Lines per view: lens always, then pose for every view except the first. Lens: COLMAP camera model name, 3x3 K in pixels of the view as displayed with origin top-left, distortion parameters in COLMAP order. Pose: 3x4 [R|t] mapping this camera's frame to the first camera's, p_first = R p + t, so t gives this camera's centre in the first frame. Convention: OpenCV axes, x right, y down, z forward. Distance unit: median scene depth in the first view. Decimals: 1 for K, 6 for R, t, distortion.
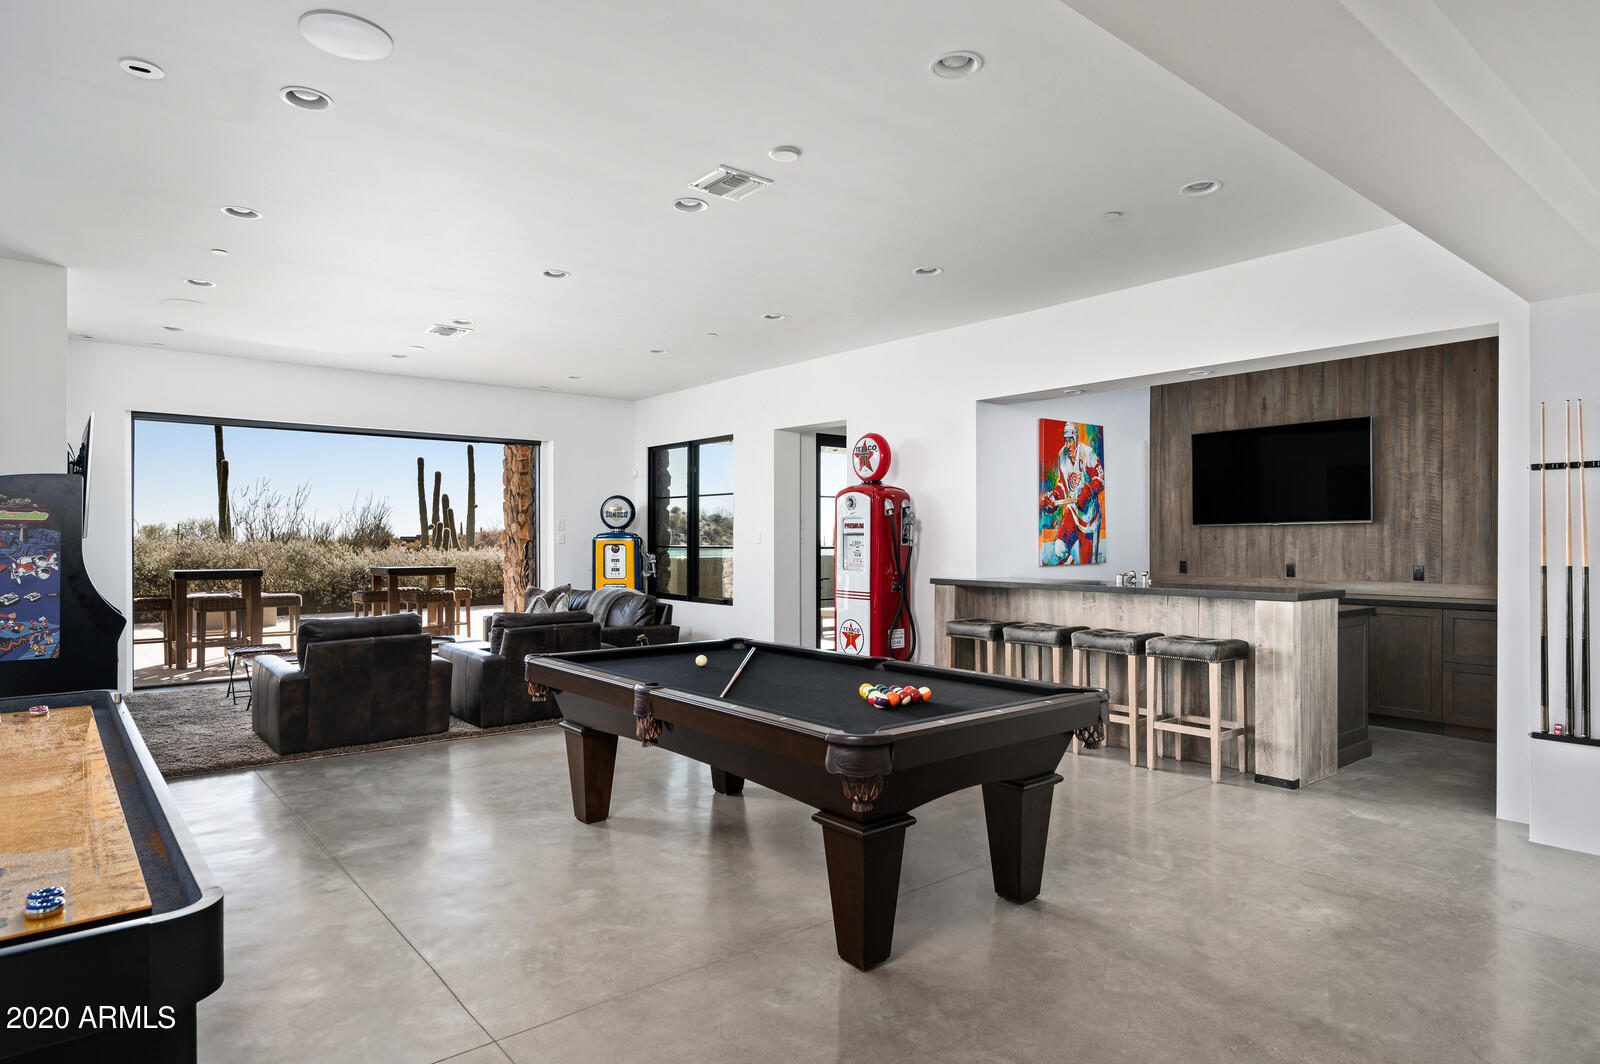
lens RADIAL K [[905.0, 0, 783.1], [0, 905.0, 539.0], [0, 0, 1]] dist [0.000917, -0.000600]
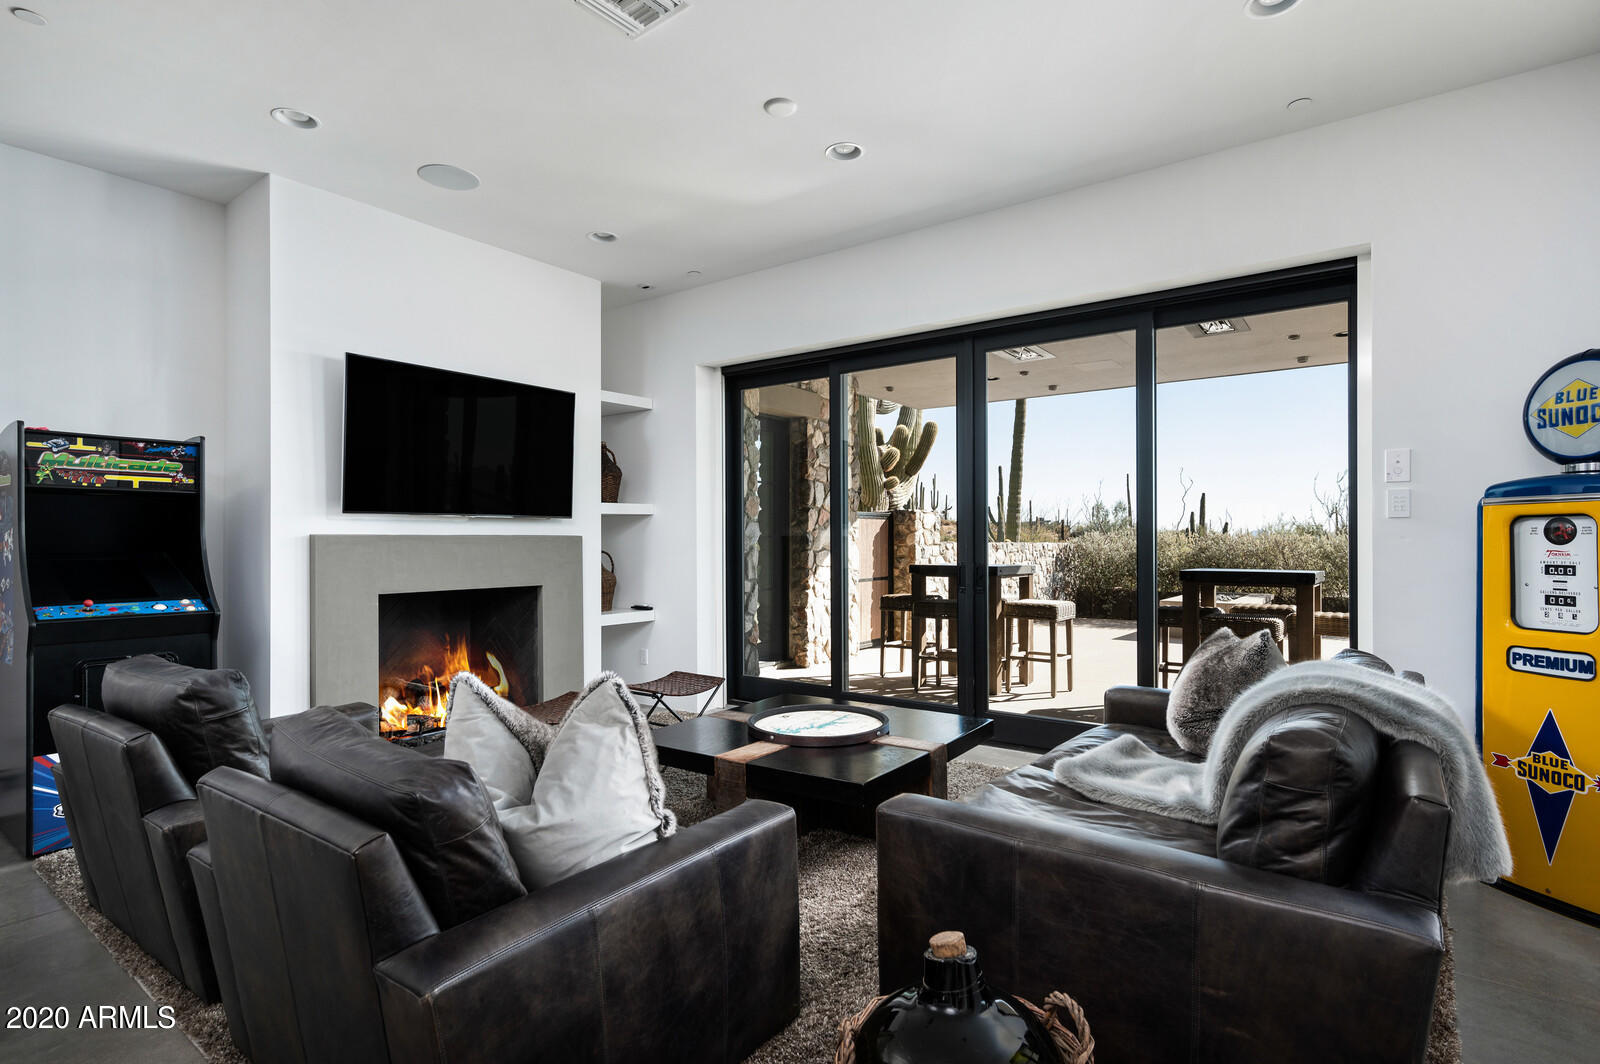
lens RADIAL K [[818.9, 0, 797.5], [0, 818.9, 543.4], [0, 0, 1]] dist [0.002042, 0.000321]
pose [[0.247676, 0.000235, -0.968843, 0.016854], [0.001362, 0.999999, 0.000591, 0.017806], [0.968842, -0.001466, 0.247675, 0.844395]]
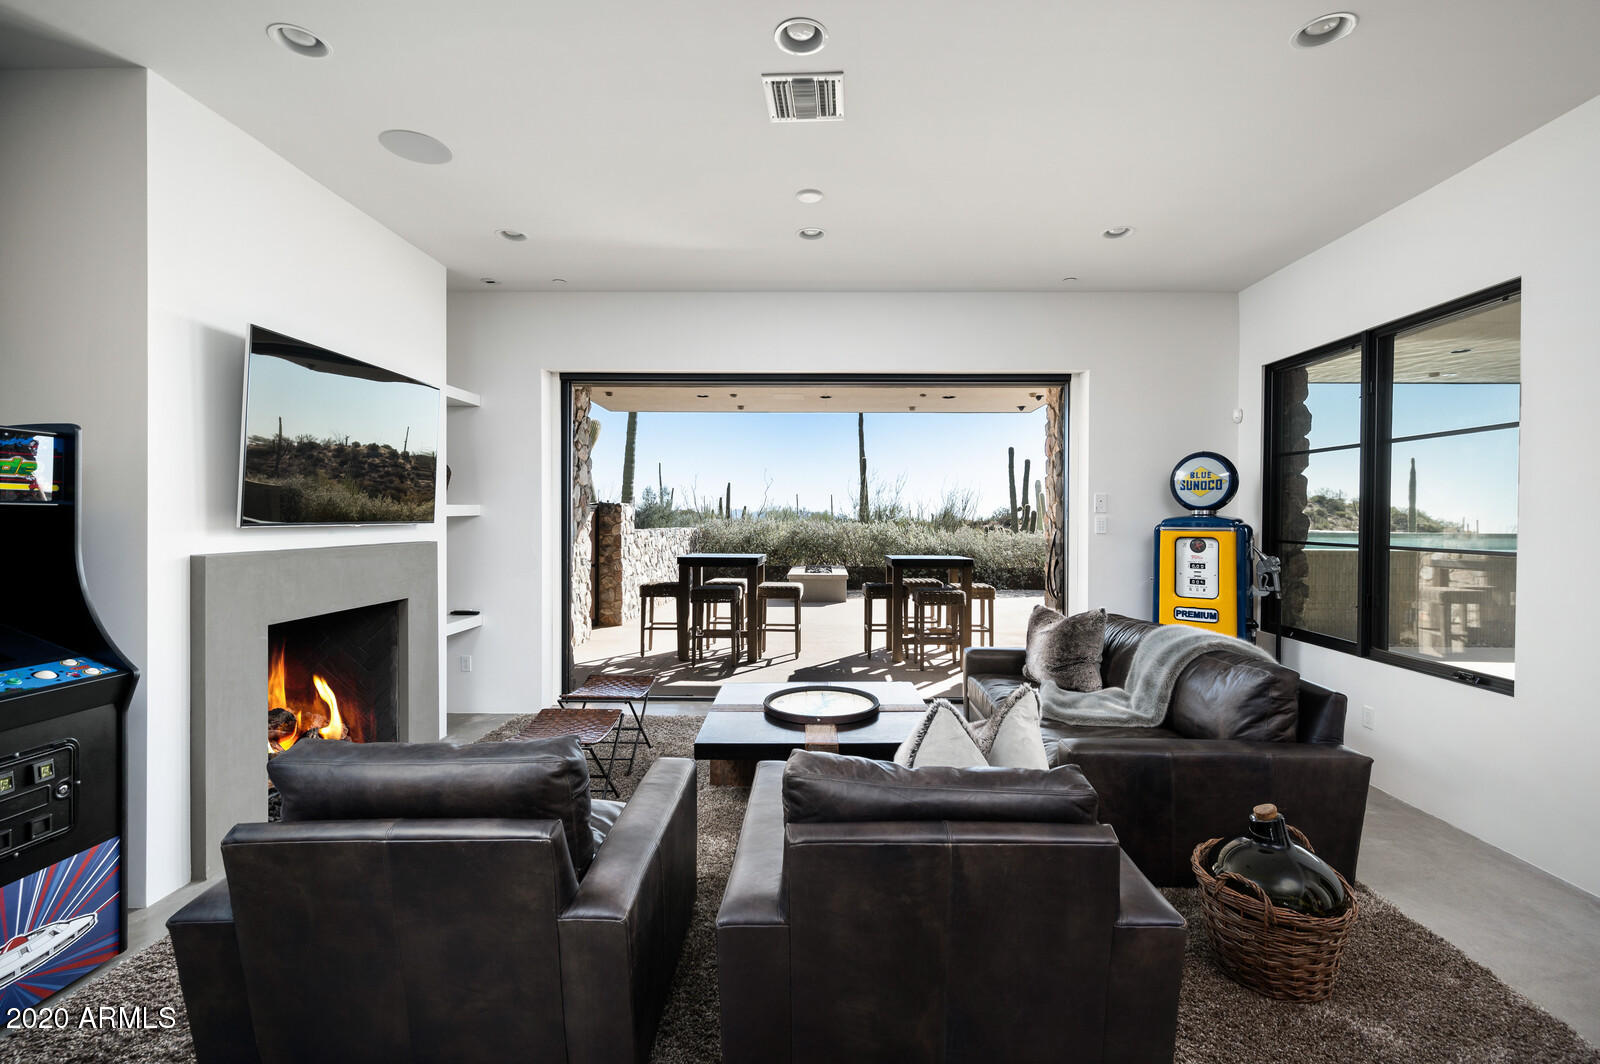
lens RADIAL K [[727.2, 0, 806.3], [0, 727.2, 524.2], [0, 0, 1]] dist [0.005931, 0.000146]
pose [[0.774375, 0.009571, -0.632654, -0.105185], [-0.004798, 0.999946, 0.009254, -0.006751], [0.632708, -0.004130, 0.774379, 0.597827]]
